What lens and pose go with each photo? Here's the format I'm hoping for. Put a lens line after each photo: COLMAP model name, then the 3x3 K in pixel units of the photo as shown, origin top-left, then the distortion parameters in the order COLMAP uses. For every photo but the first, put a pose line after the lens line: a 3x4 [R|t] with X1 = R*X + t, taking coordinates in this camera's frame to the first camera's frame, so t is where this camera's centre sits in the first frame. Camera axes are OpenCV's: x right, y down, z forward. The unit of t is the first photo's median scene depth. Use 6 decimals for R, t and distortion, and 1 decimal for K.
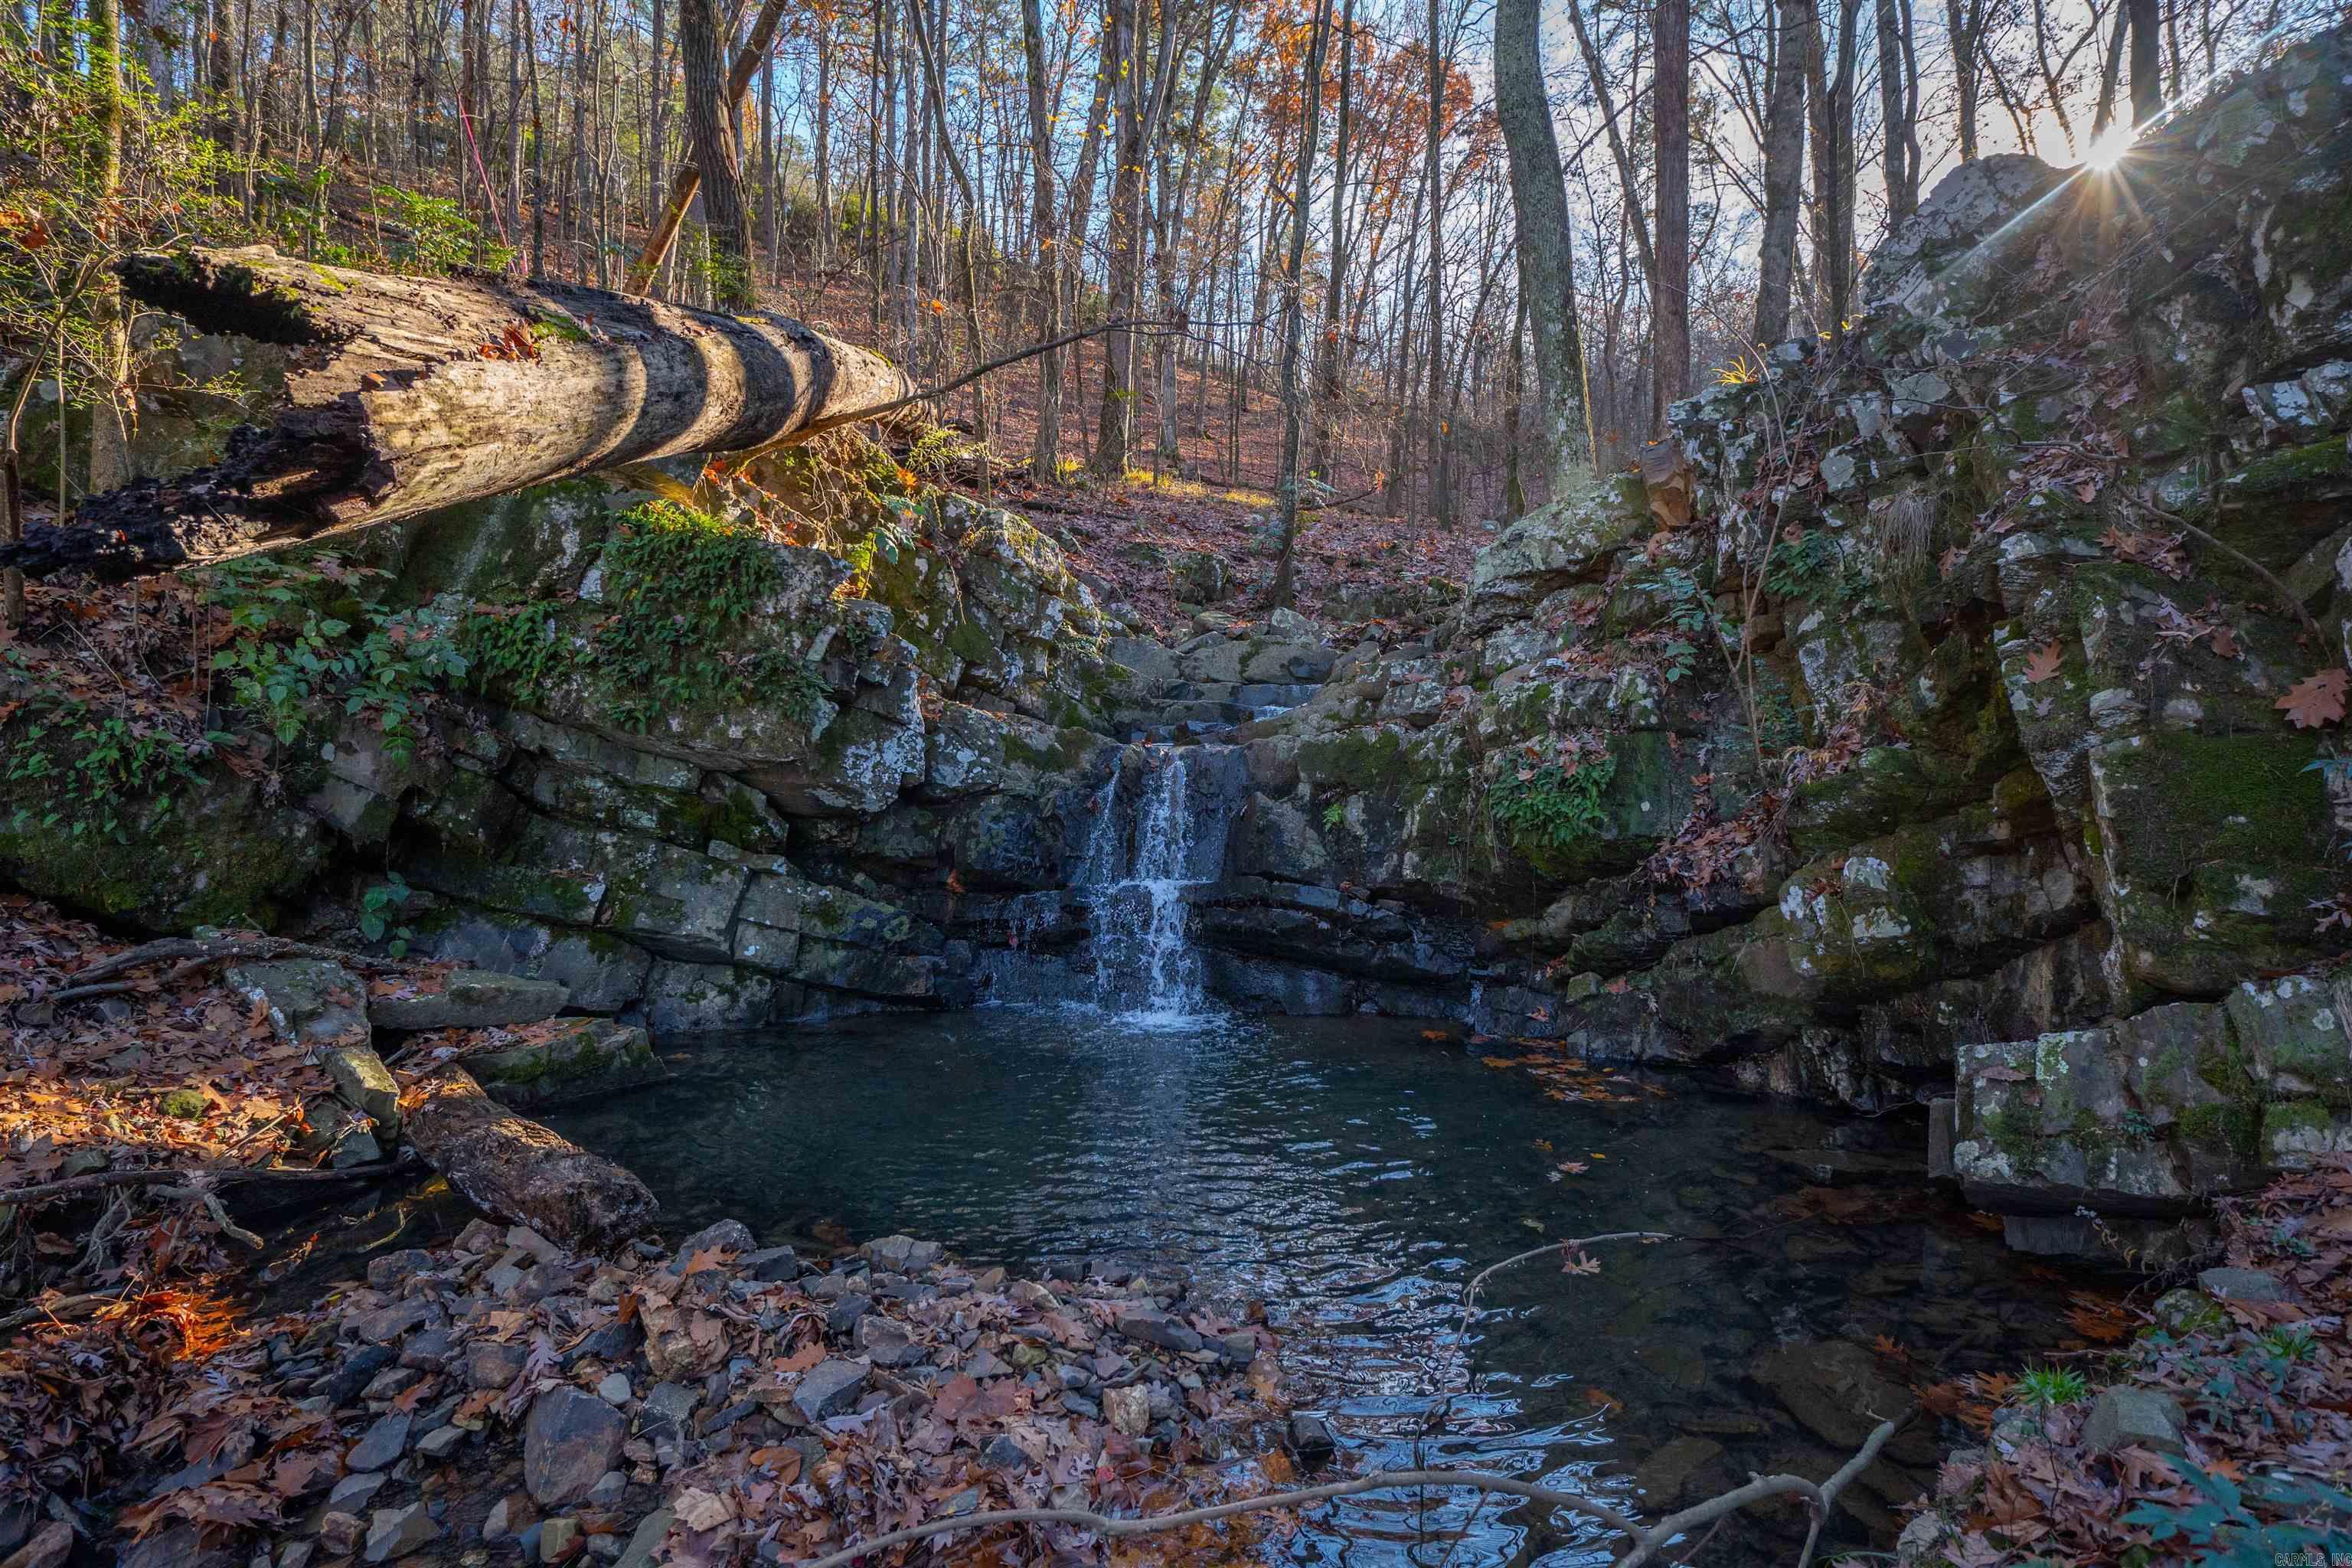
lens RADIAL K [[1068.9, 0, 1184.9], [0, 1068.9, 785.1], [0, 0, 1]] dist [-0.038218, 0.006409]
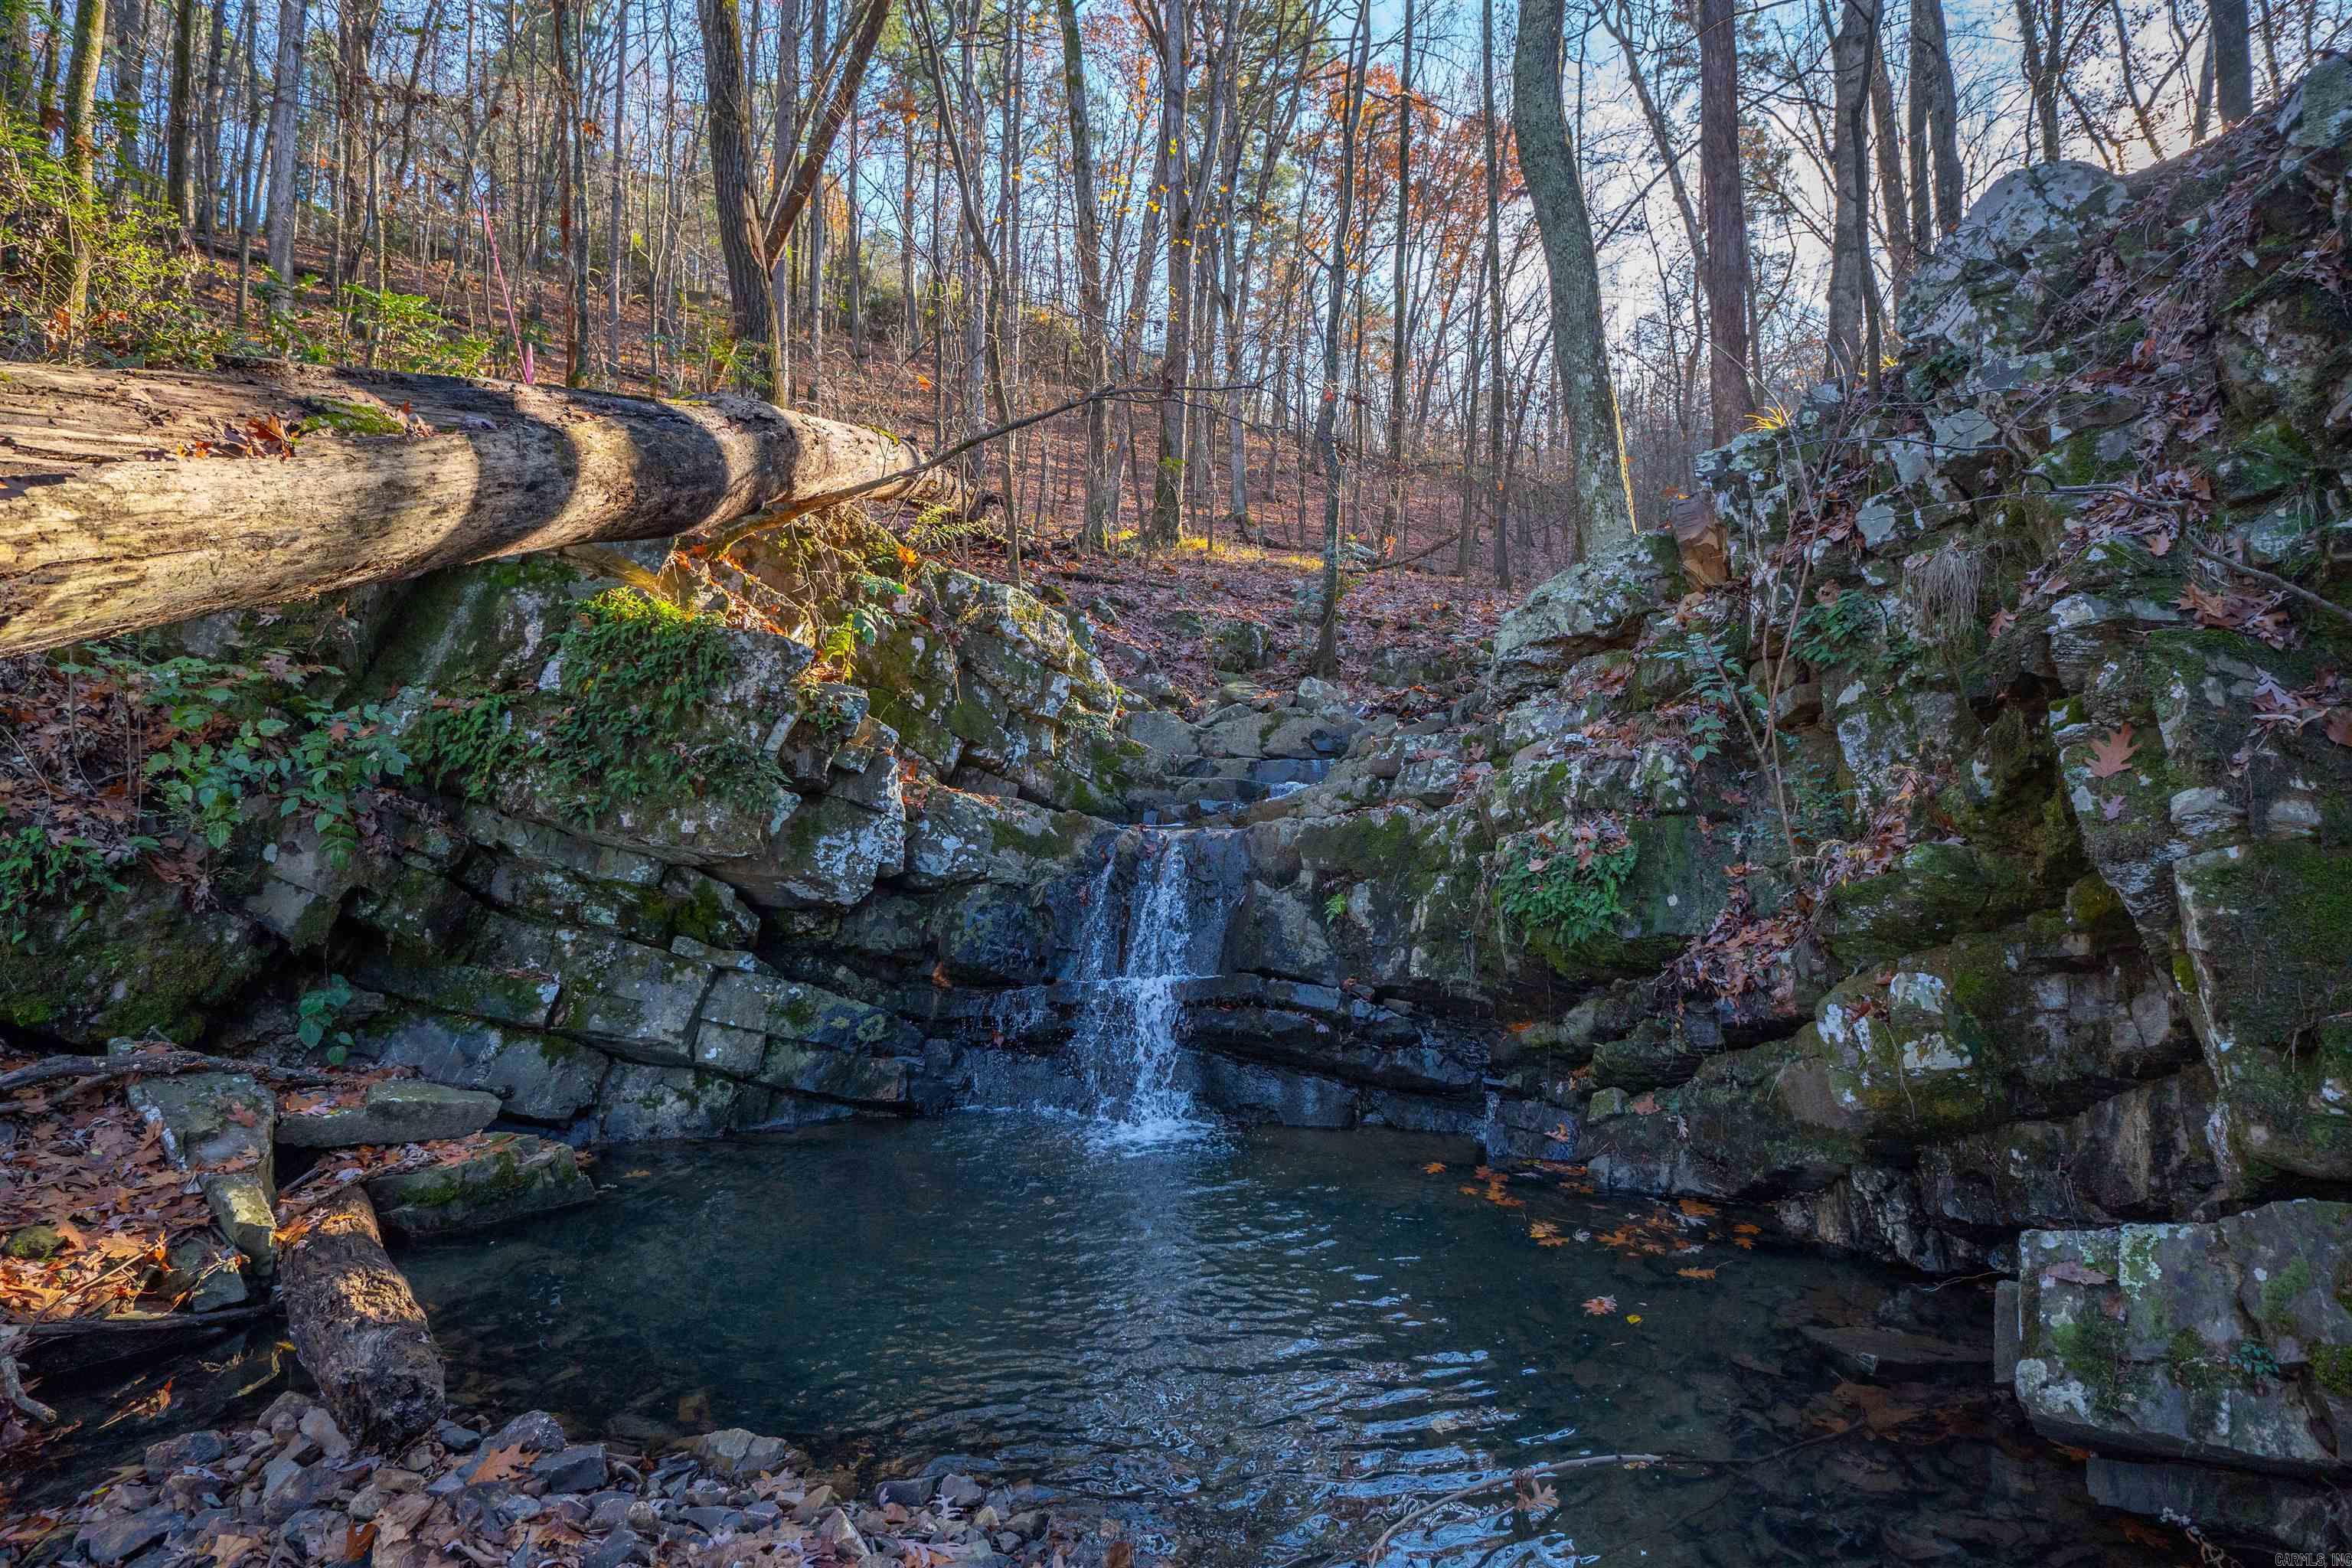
lens RADIAL K [[1068.9, 0, 1181.1], [0, 1068.9, 791.4], [0, 0, 1]] dist [-0.038218, 0.006409]
pose [[0.997197, -0.011083, -0.073991, 0.101142], [0.007224, 0.998609, -0.052222, -0.031579], [0.074467, 0.051541, 0.995891, 0.088686]]
